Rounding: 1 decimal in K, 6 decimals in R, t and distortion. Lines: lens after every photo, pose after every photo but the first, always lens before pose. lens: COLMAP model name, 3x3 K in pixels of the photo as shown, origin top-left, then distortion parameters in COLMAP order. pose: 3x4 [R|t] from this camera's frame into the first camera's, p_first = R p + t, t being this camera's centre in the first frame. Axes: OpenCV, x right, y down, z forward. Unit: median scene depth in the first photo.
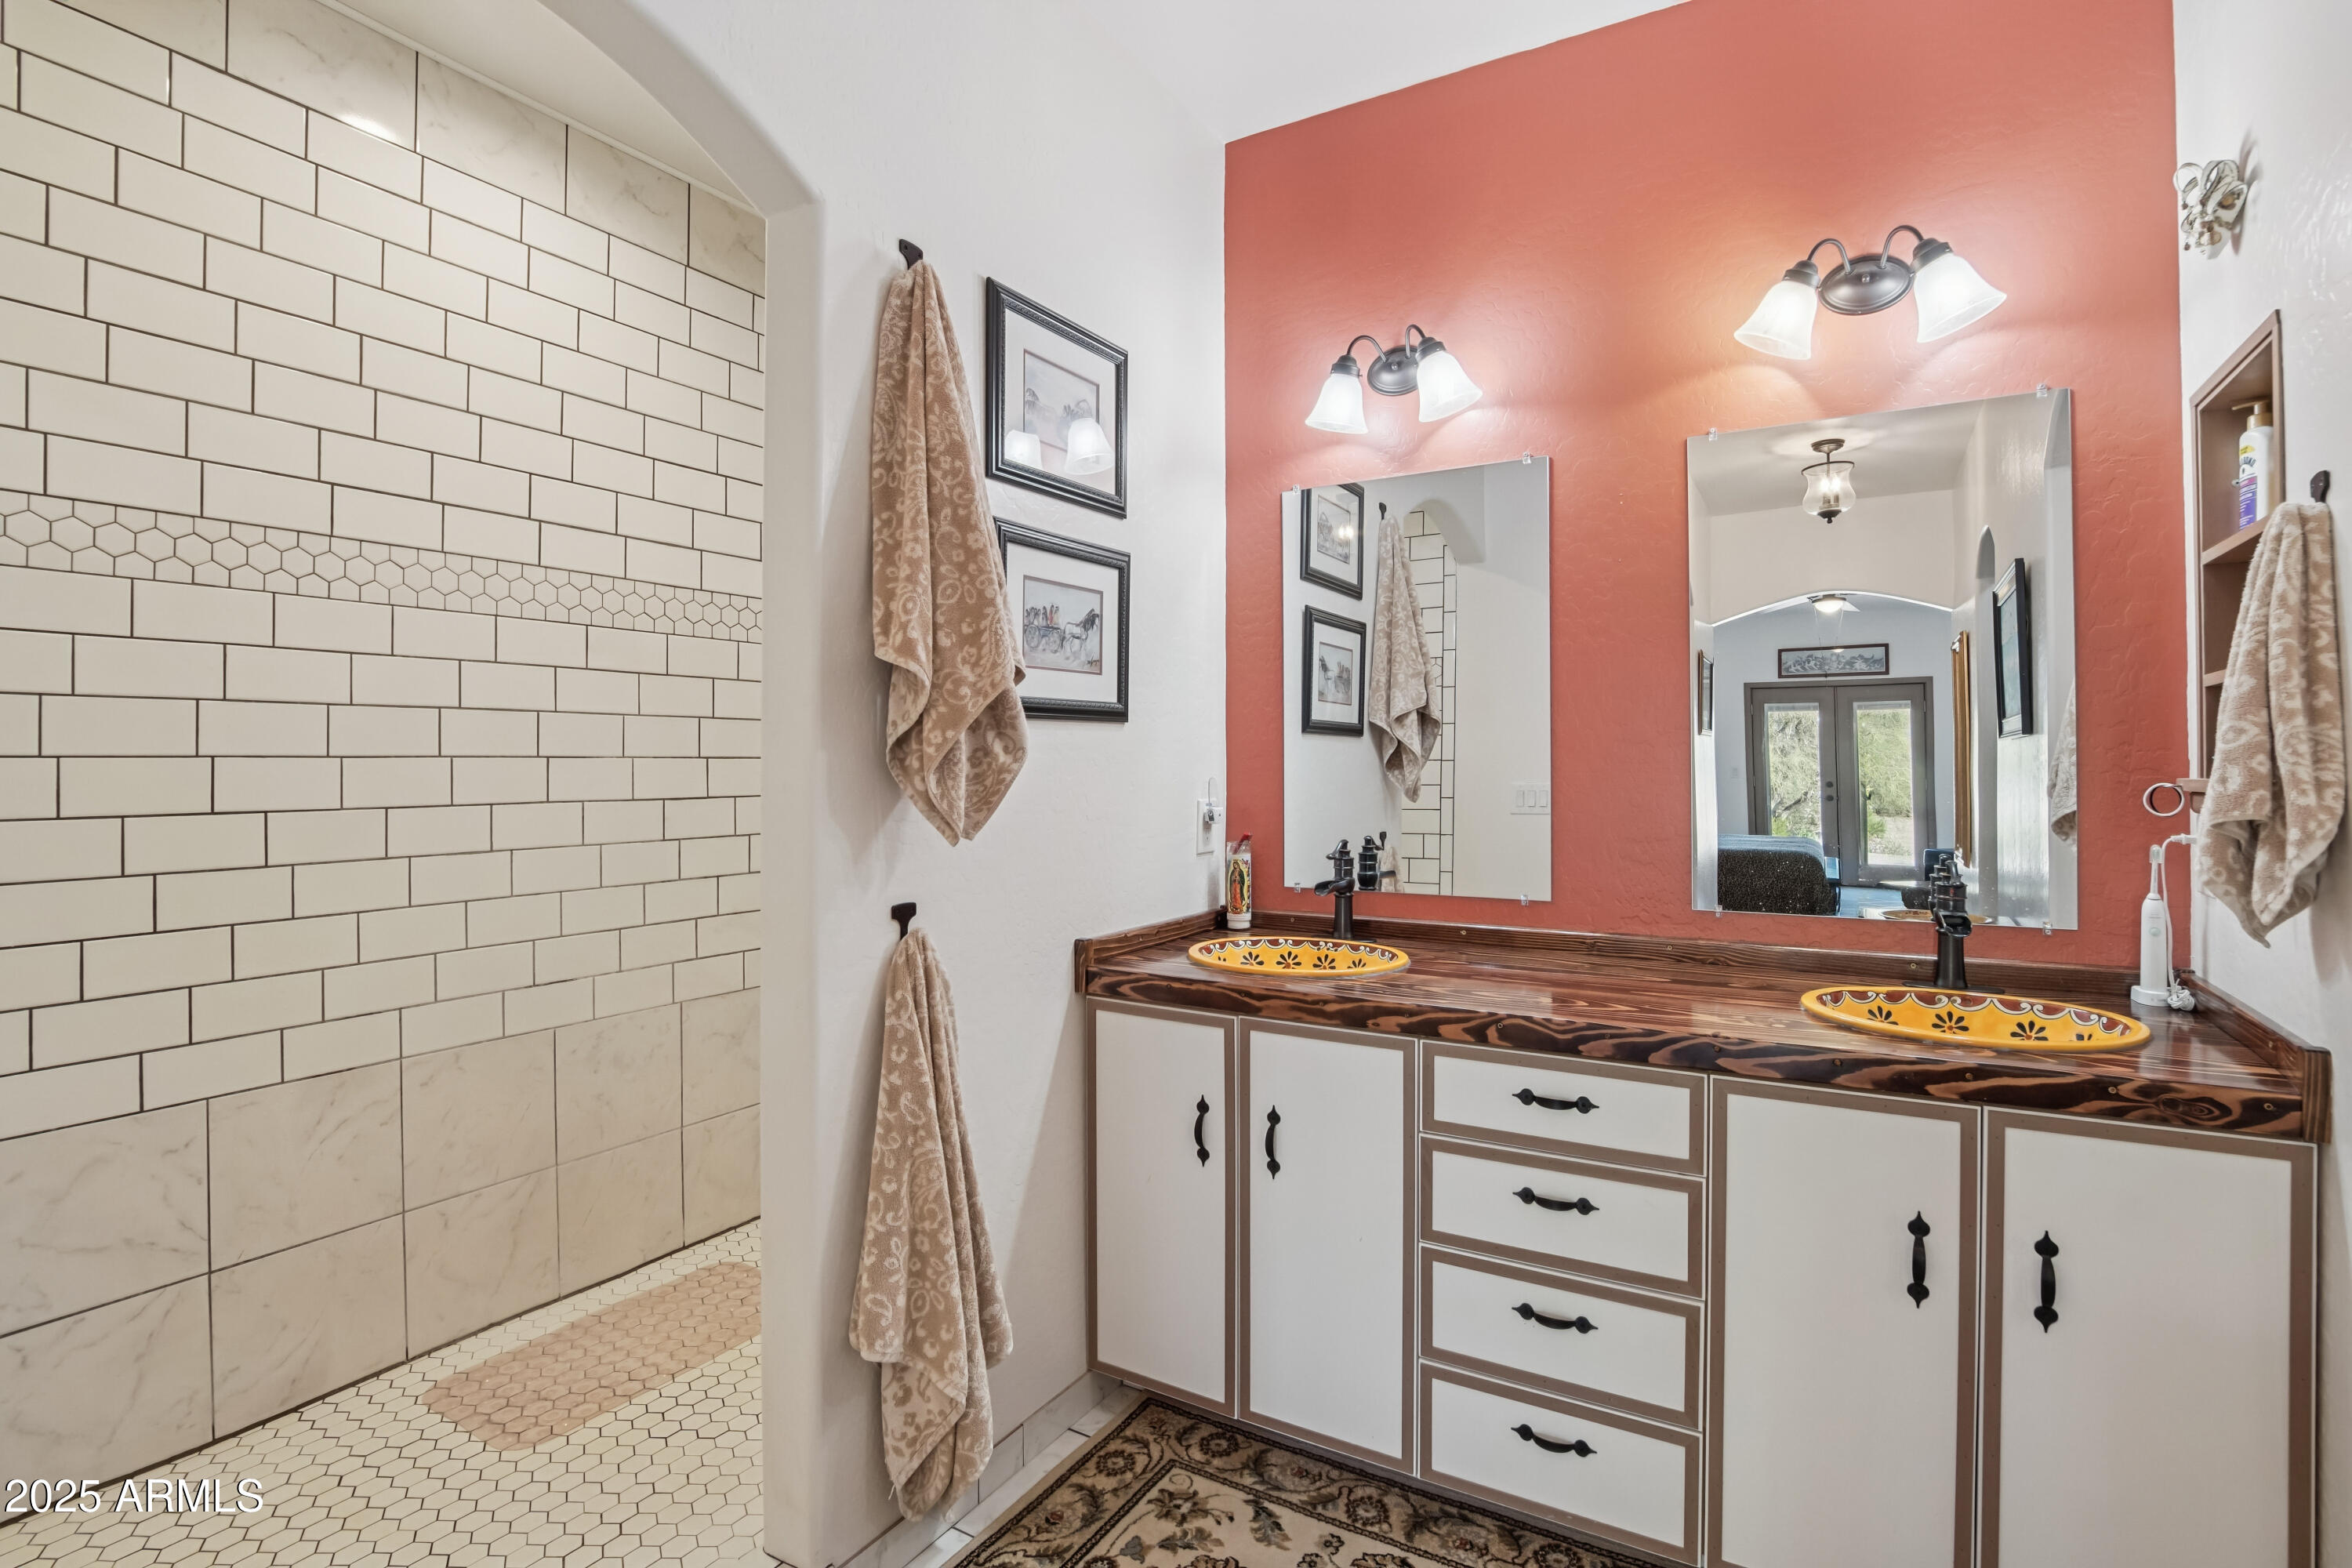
lens RADIAL K [[1075.9, 0, 1166.6], [0, 1075.9, 760.1], [0, 0, 1]] dist [-0.028447, 0.000399]
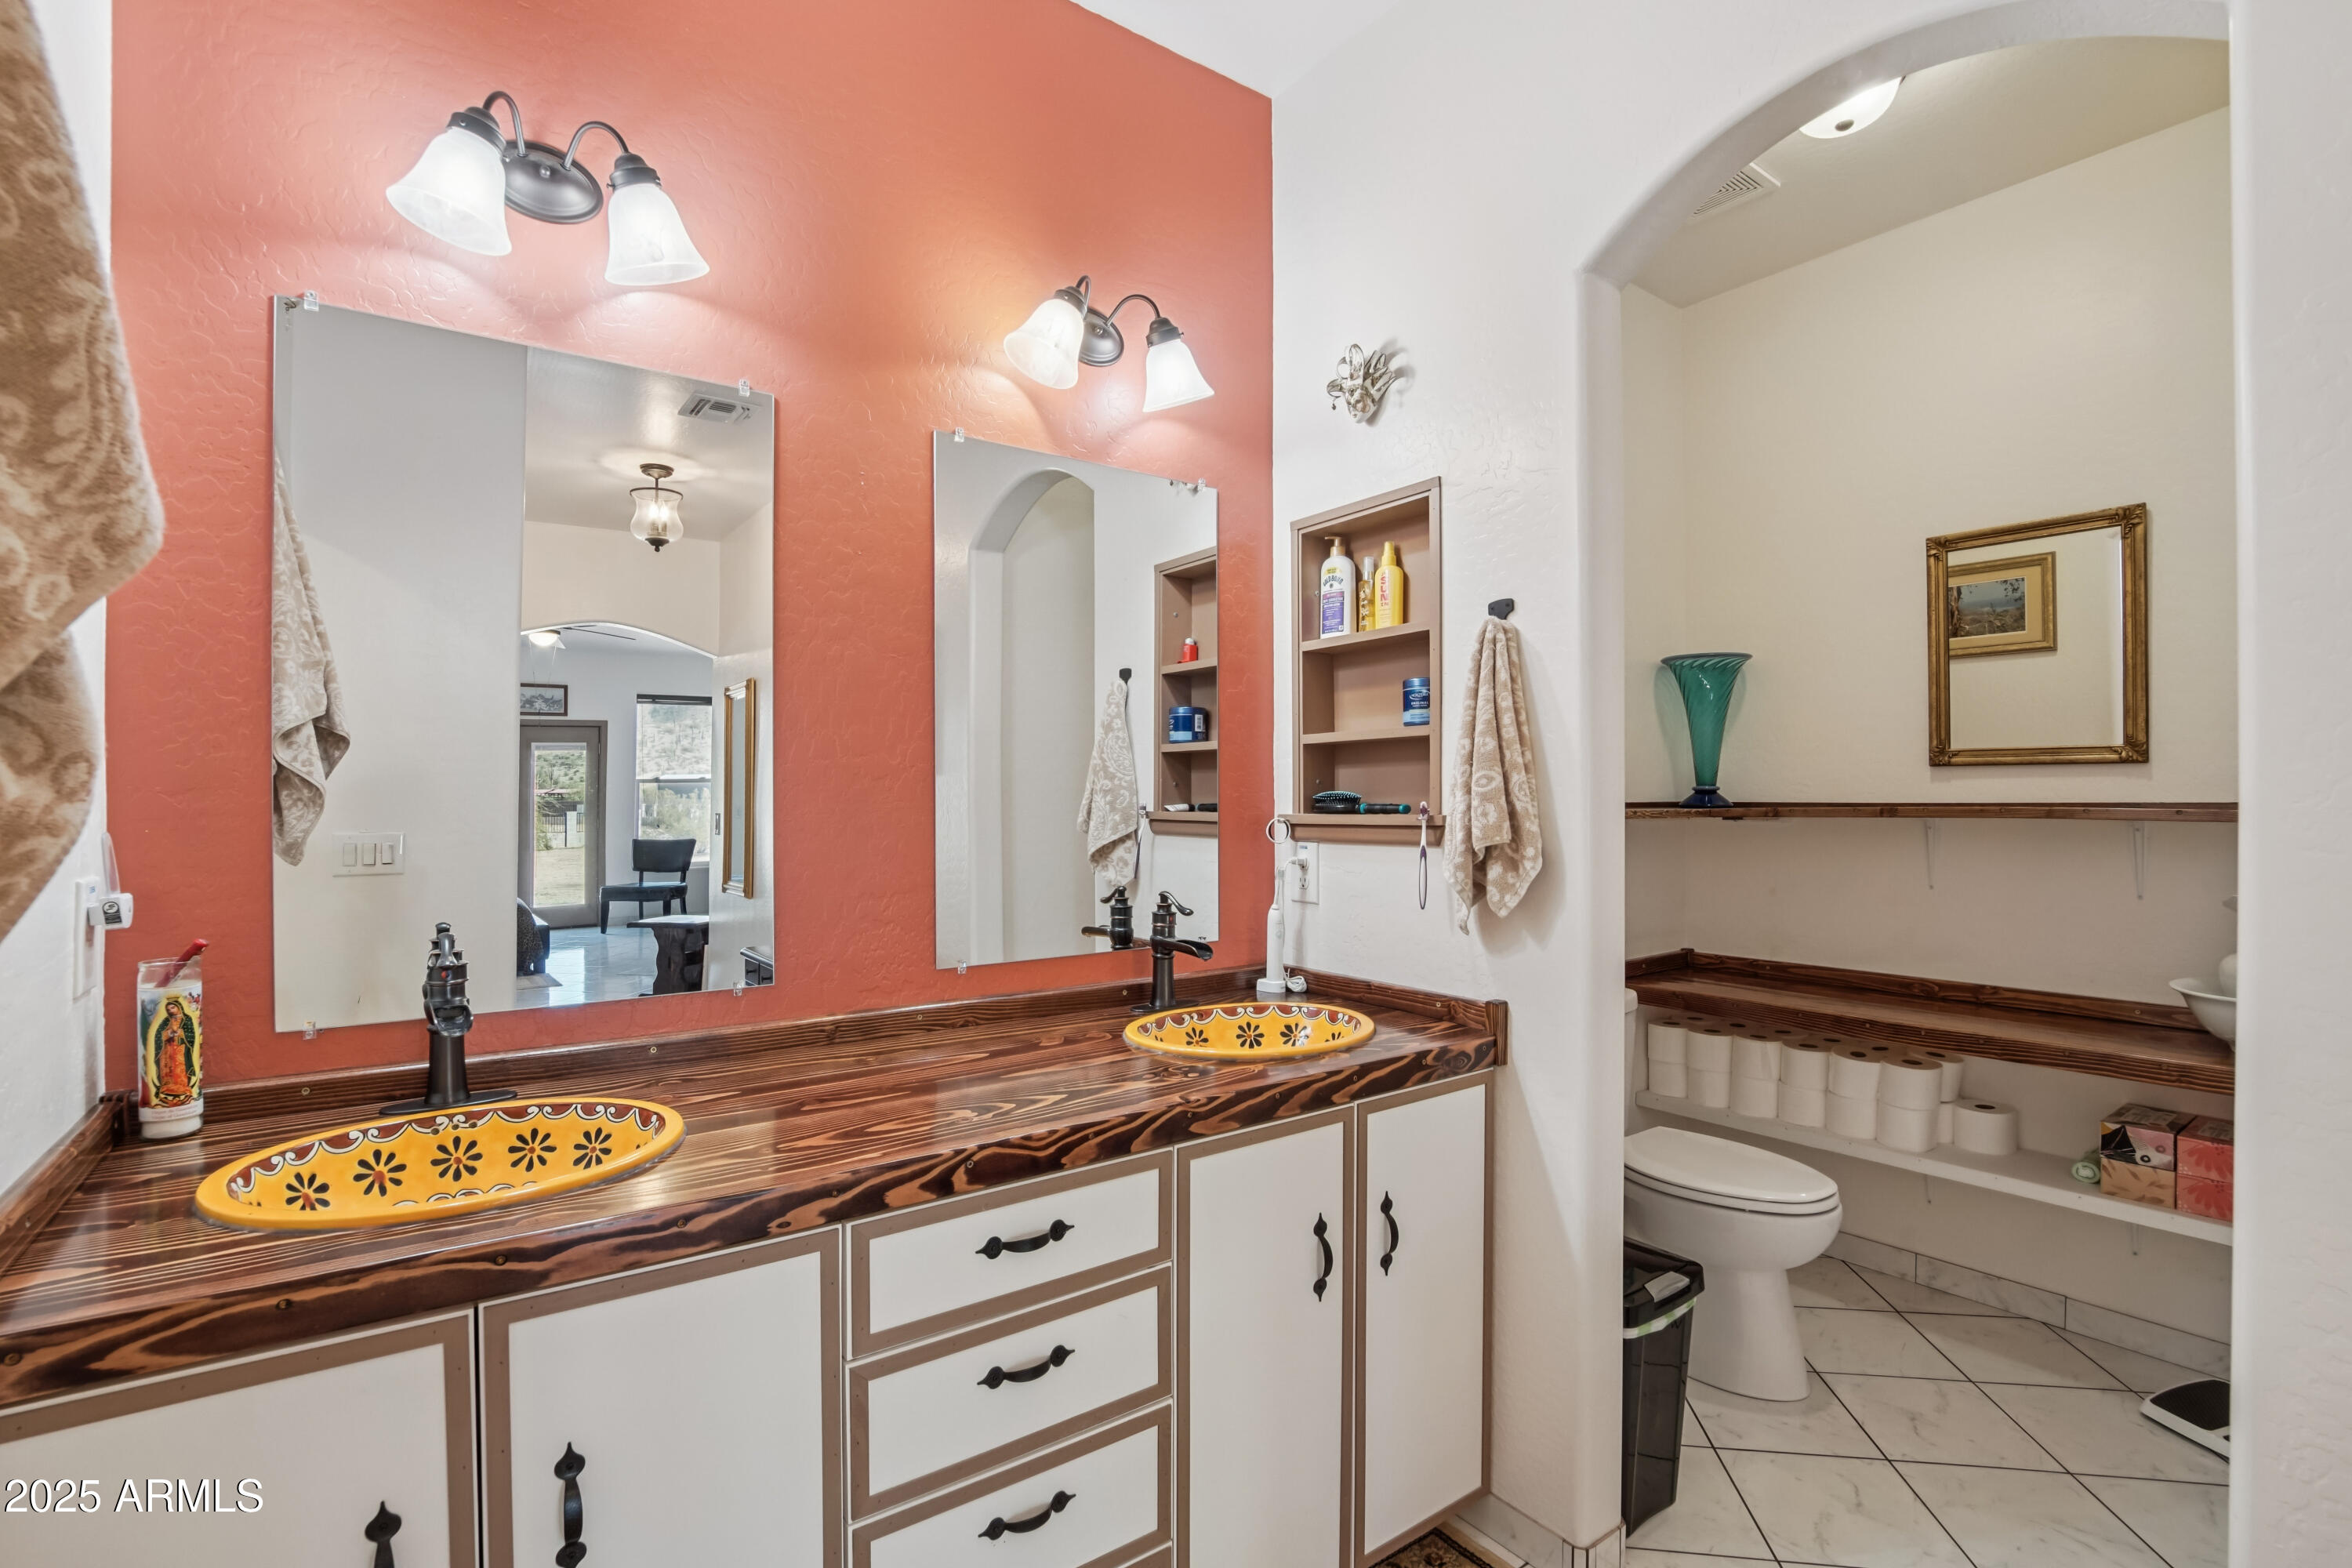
lens RADIAL K [[1075.9, 0, 1171.0], [0, 1075.9, 802.5], [0, 0, 1]] dist [-0.028447, 0.000399]
pose [[0.388563, 0.000125, 0.921422, -0.300830], [-0.002550, 0.999996, 0.000939, 0.002335], [-0.921419, -0.002714, 0.388562, 0.586941]]
